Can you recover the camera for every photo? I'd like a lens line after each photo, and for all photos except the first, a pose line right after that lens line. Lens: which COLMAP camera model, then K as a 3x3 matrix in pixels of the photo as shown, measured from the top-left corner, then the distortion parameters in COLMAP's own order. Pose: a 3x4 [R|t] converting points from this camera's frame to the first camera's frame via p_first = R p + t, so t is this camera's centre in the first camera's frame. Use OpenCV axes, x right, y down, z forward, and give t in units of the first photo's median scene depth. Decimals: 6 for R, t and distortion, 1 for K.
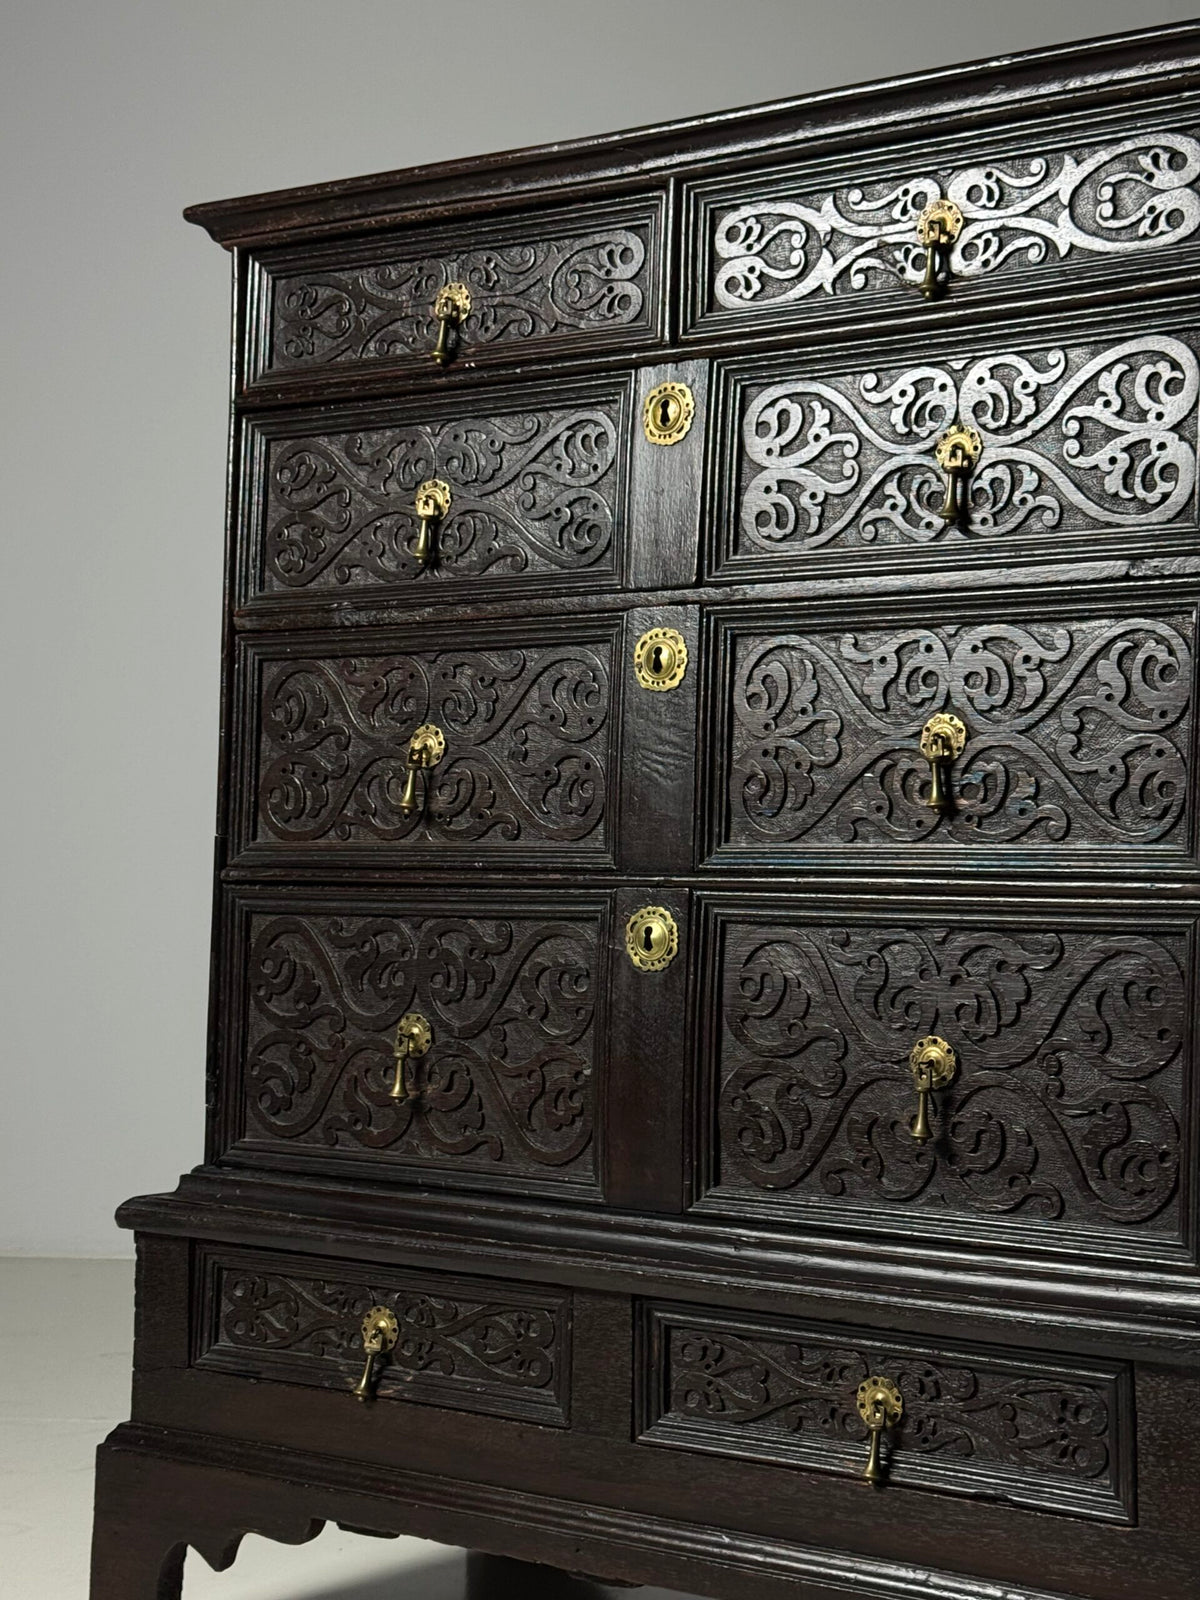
lens RADIAL K [[2598.6, 0, 604.2], [0, 2598.6, 827.8], [0, 0, 1]] dist [0.139581, 0.000000]
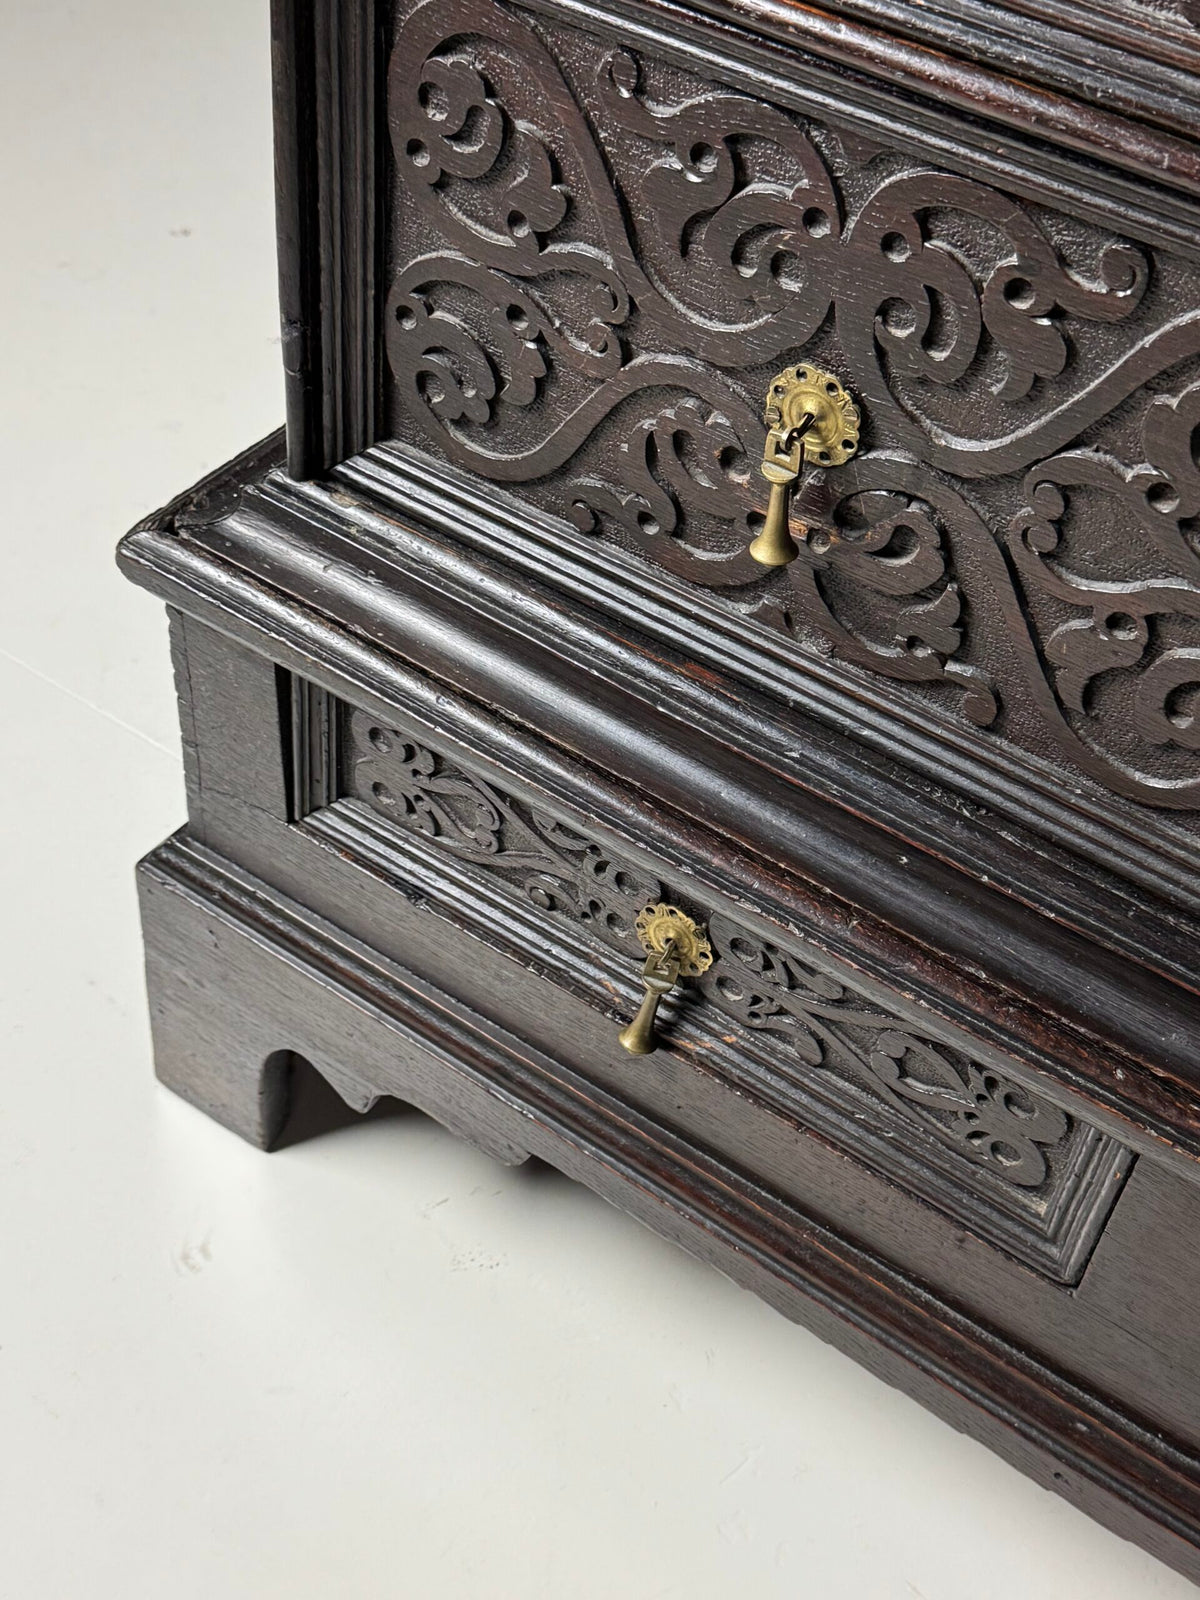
lens RADIAL K [[2043.7, 0, 591.2], [0, 2043.7, 809.3], [0, 0, 1]] dist [0.131857, 0.000000]
pose [[0.998742, 0.039463, 0.030926, -0.120733], [-0.049460, 0.674470, 0.736644, -0.120020], [0.008211, -0.737247, 0.675574, 0.767322]]
